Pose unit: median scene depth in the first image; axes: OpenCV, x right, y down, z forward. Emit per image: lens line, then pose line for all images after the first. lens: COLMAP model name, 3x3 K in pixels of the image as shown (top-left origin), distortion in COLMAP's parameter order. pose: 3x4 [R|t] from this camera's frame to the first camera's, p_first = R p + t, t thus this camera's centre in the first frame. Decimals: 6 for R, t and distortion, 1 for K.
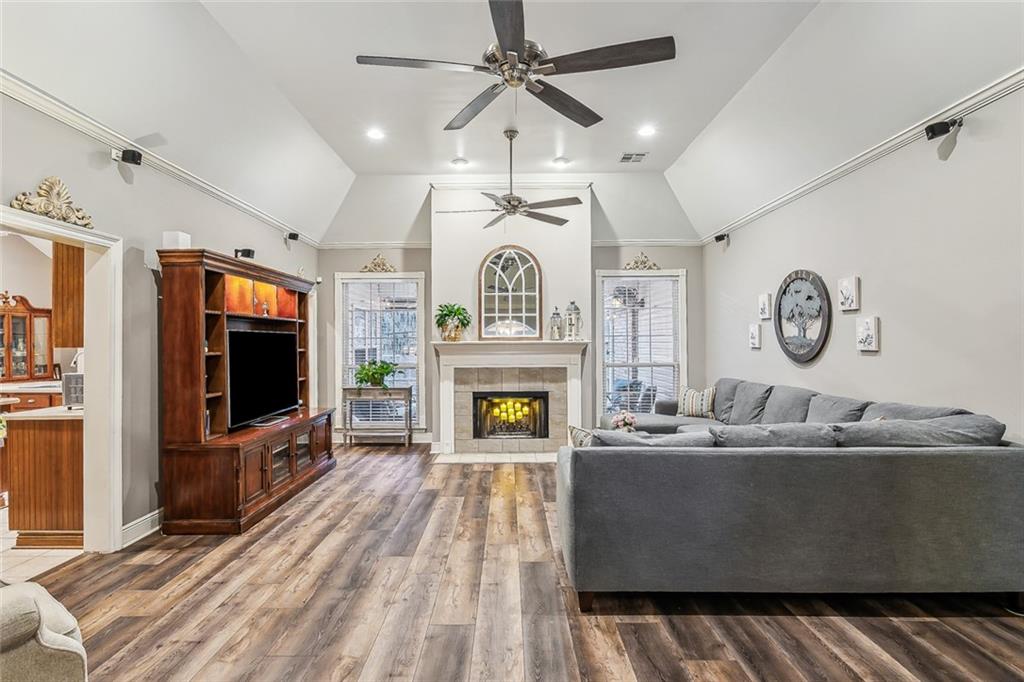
lens RADIAL K [[506.5, 0, 505.8], [0, 506.5, 341.7], [0, 0, 1]] dist [-0.004256, 0.000484]
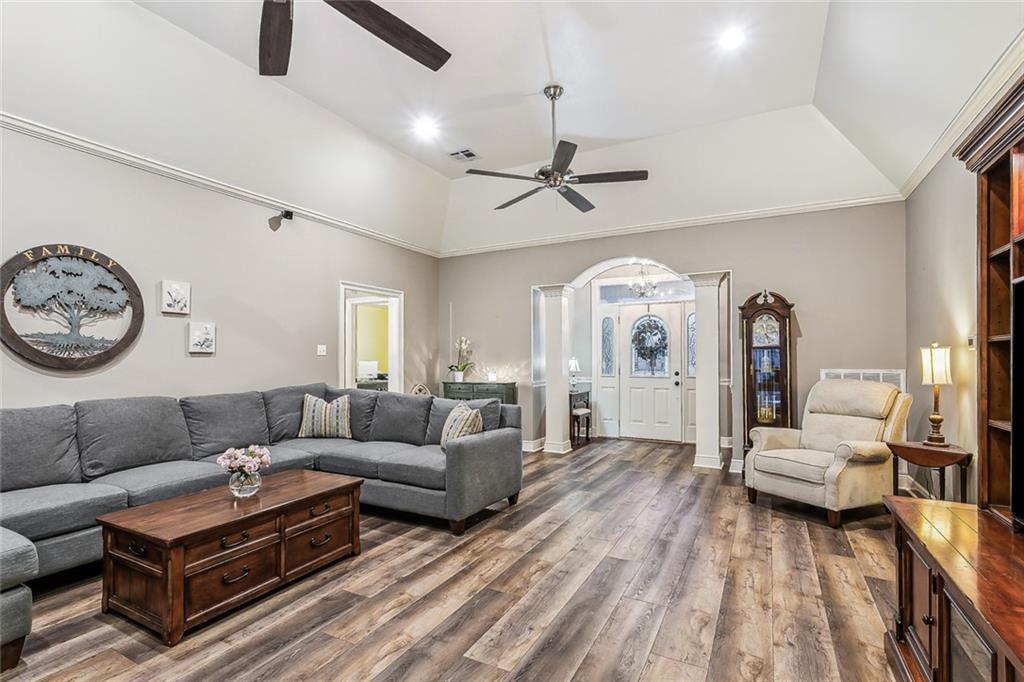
lens RADIAL K [[488.2, 0, 505.7], [0, 488.2, 352.7], [0, 0, 1]] dist [-0.001273, 0.002171]
pose [[-0.880870, 0.015751, 0.473097, -0.340514], [0.010267, 0.999847, -0.014171, 0.035143], [-0.473247, -0.007626, -0.880897, 1.411586]]
